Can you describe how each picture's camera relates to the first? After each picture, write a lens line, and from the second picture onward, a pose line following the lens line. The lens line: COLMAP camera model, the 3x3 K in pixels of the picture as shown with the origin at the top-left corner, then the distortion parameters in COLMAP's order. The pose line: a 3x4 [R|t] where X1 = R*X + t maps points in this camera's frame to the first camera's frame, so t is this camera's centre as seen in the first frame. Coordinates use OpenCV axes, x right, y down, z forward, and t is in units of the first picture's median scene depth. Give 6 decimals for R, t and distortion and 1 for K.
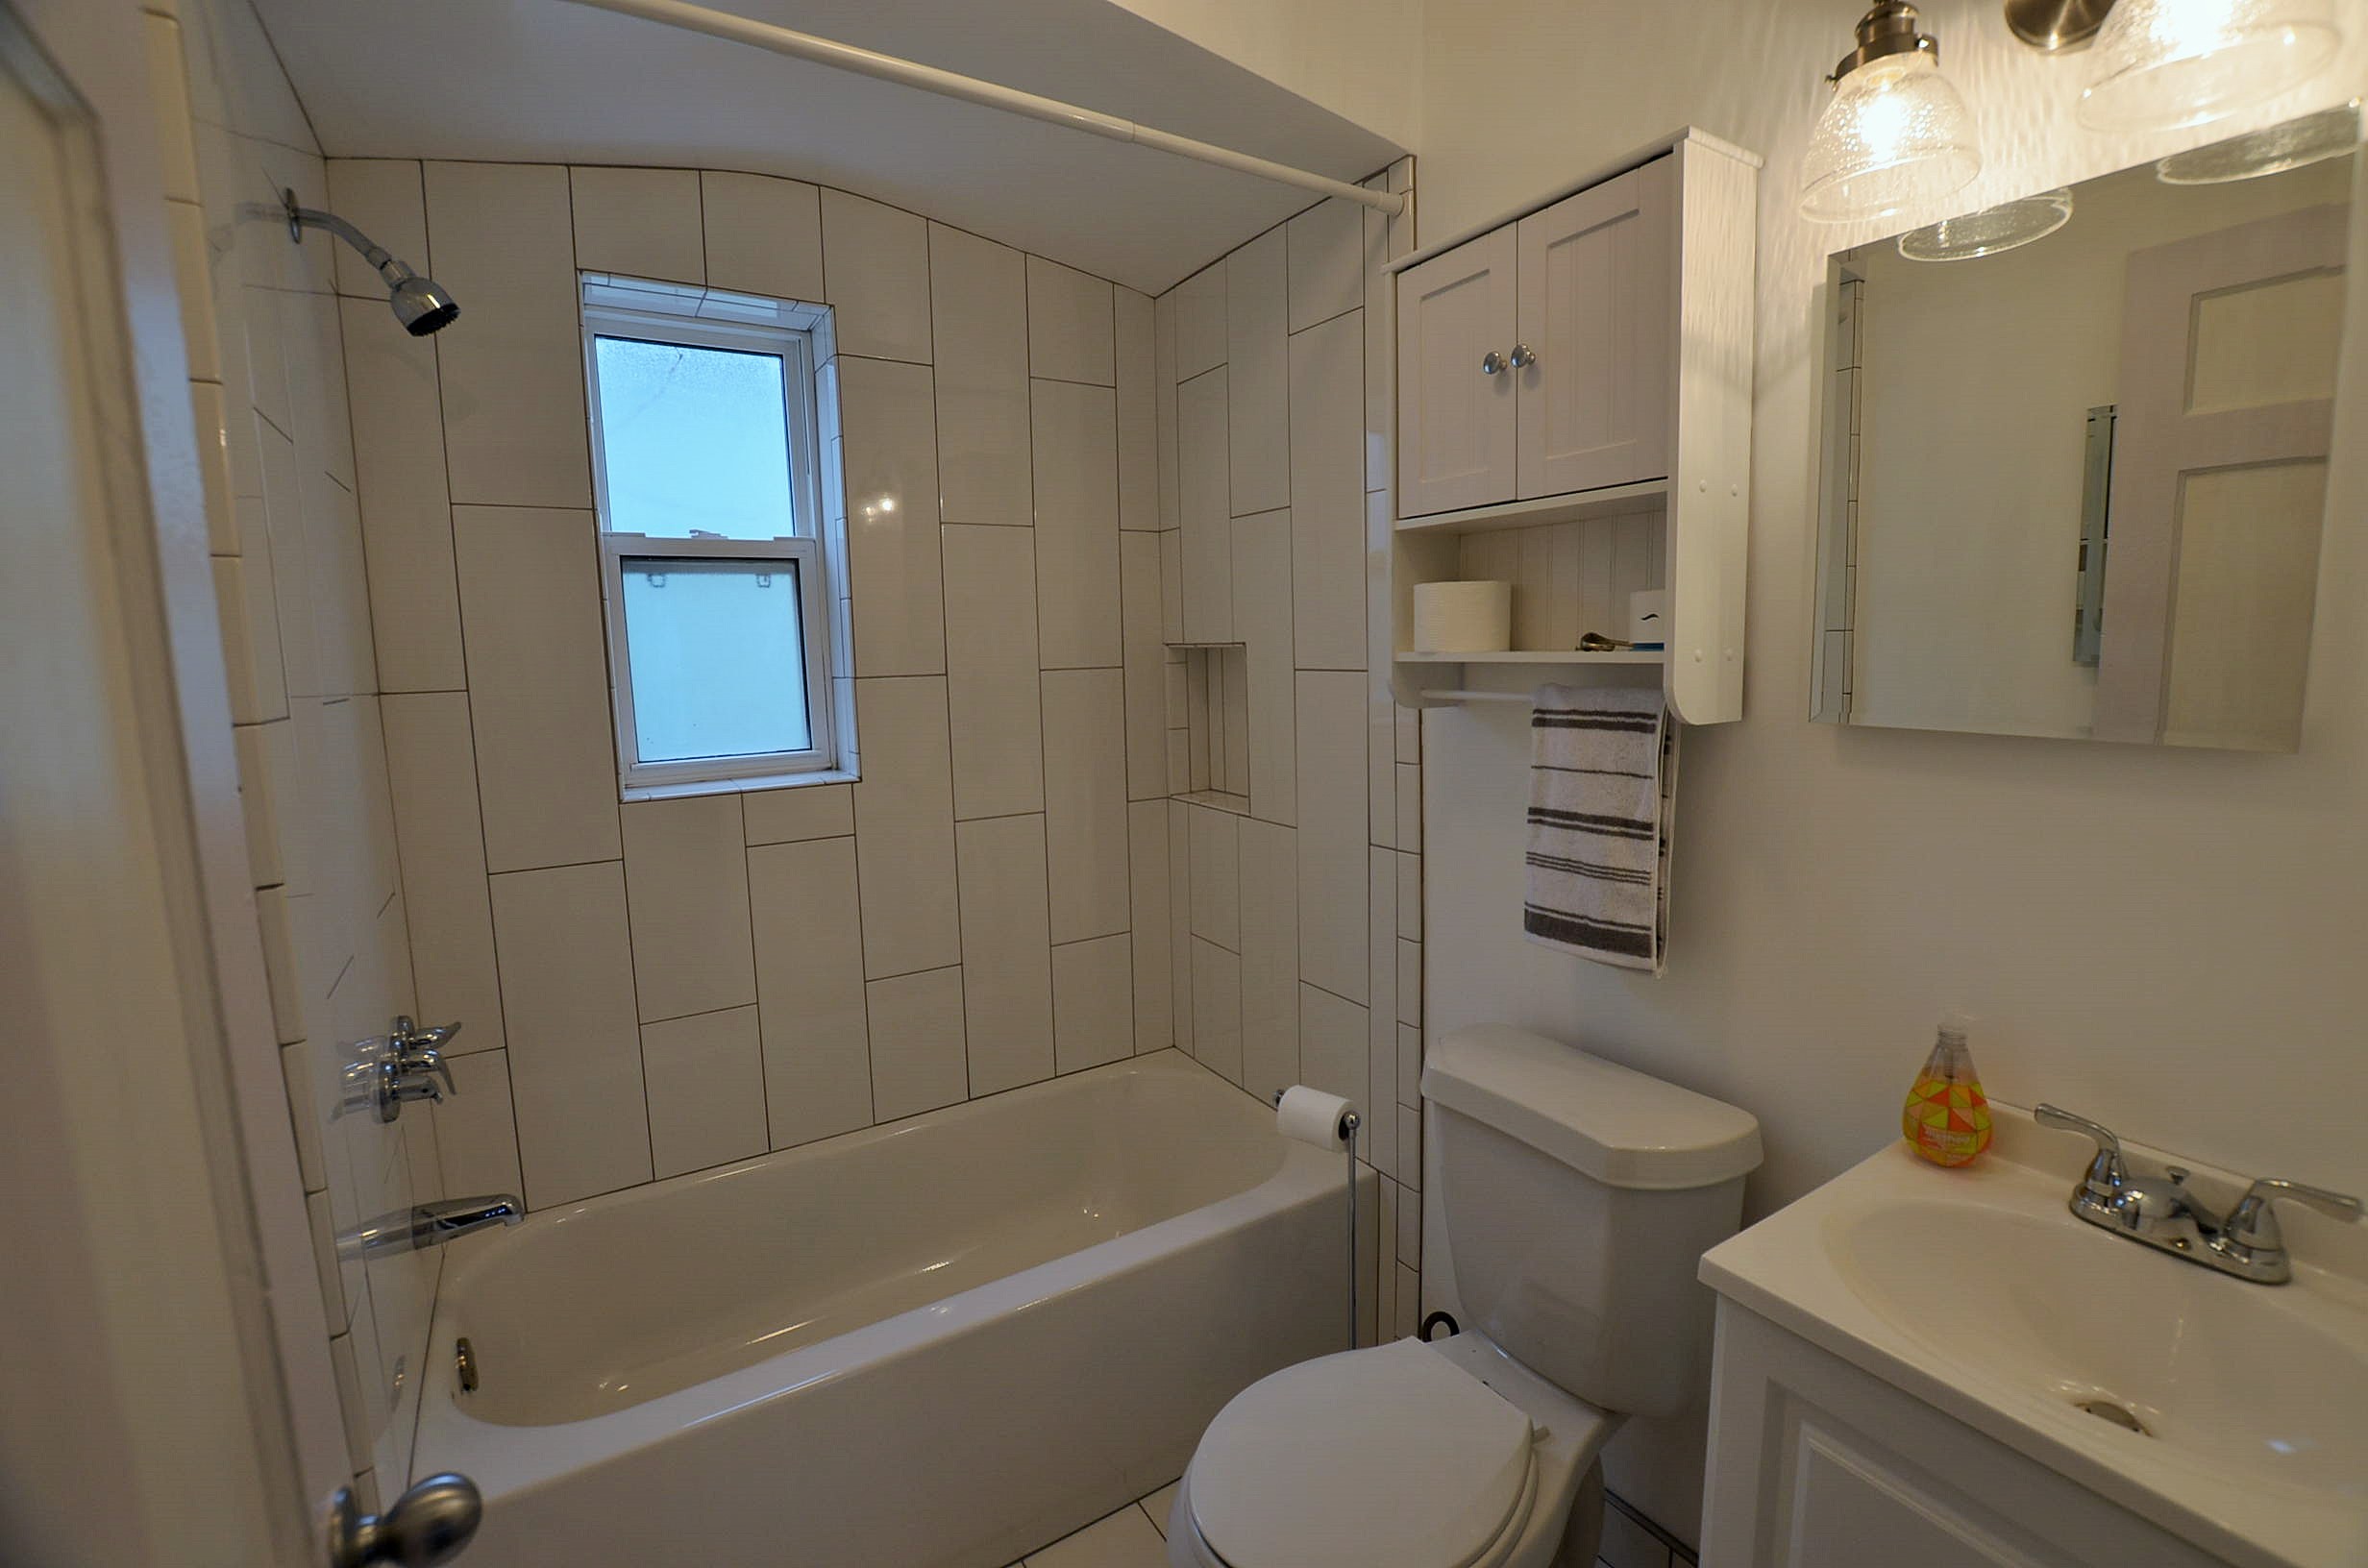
lens RADIAL K [[1035.1, 0, 1211.7], [0, 1035.1, 771.5], [0, 0, 1]] dist [-0.033030, 0.004000]
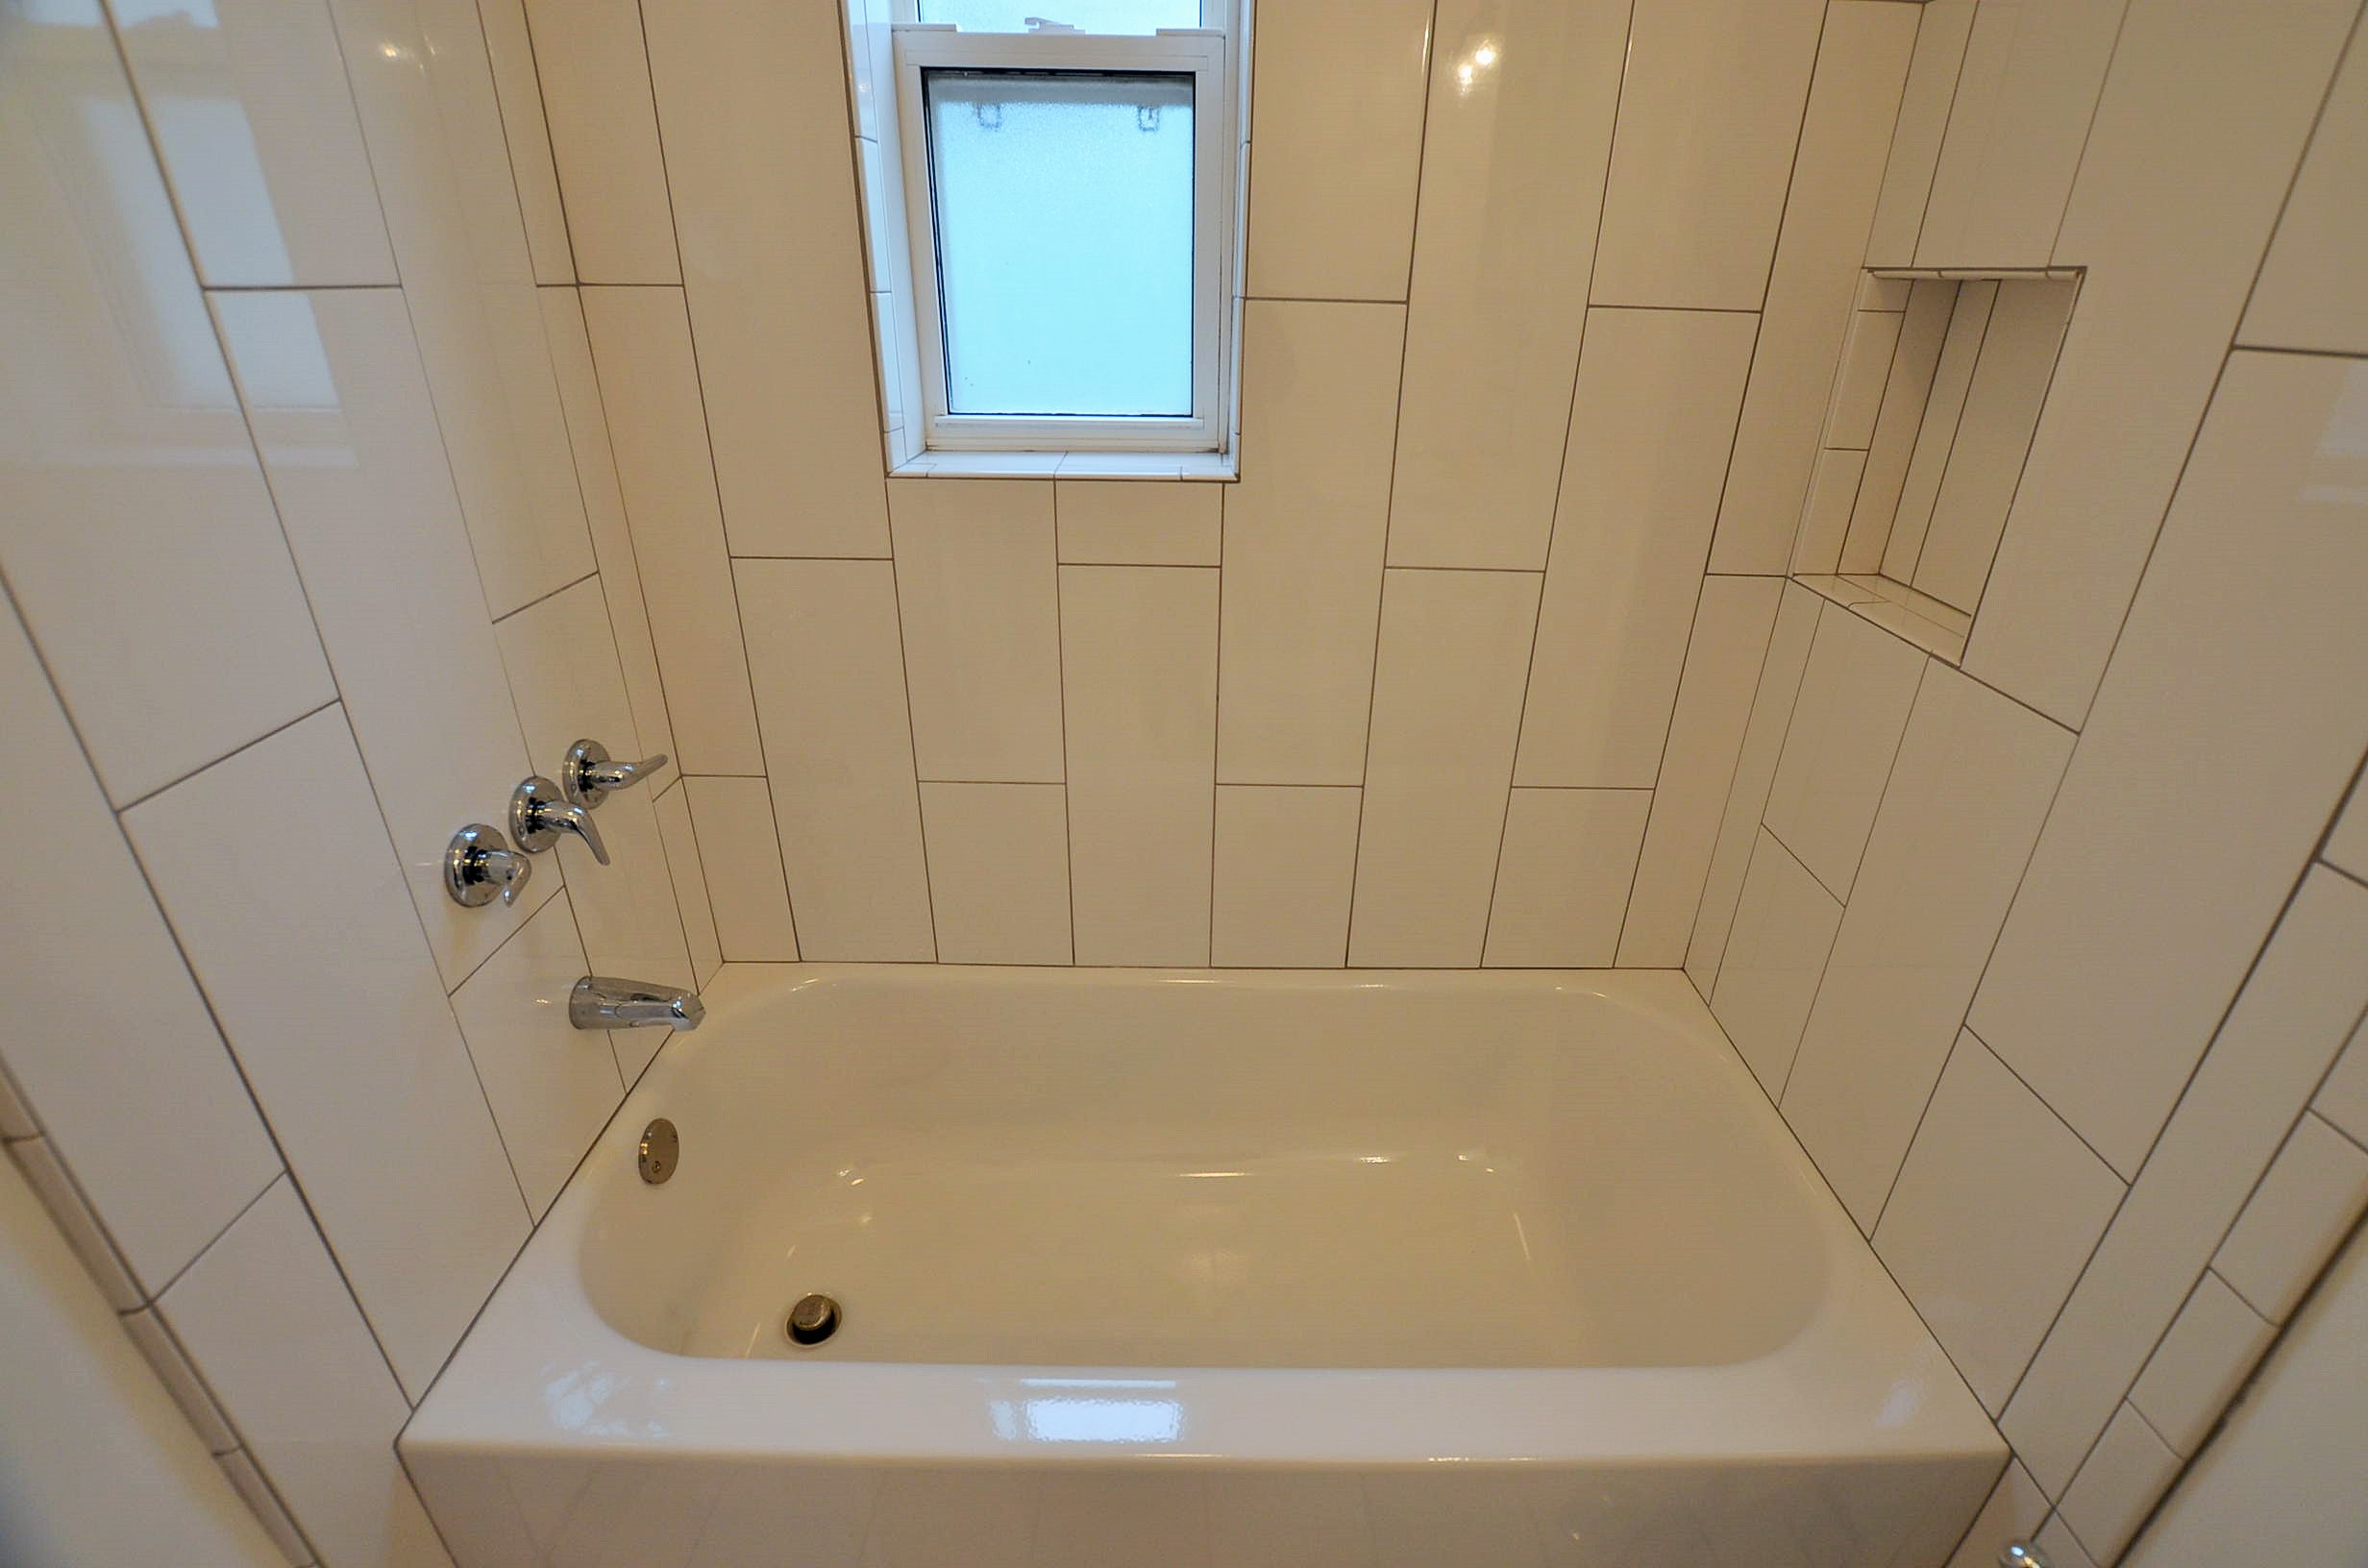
lens RADIAL K [[1035.1, 0, 1211.7], [0, 1035.1, 771.5], [0, 0, 1]] dist [-0.033030, 0.004000]
pose [[0.843528, 0.266159, -0.466497, -0.023117], [-0.103424, 0.932813, 0.345201, -0.040346], [0.527033, -0.242940, 0.814381, 0.460126]]
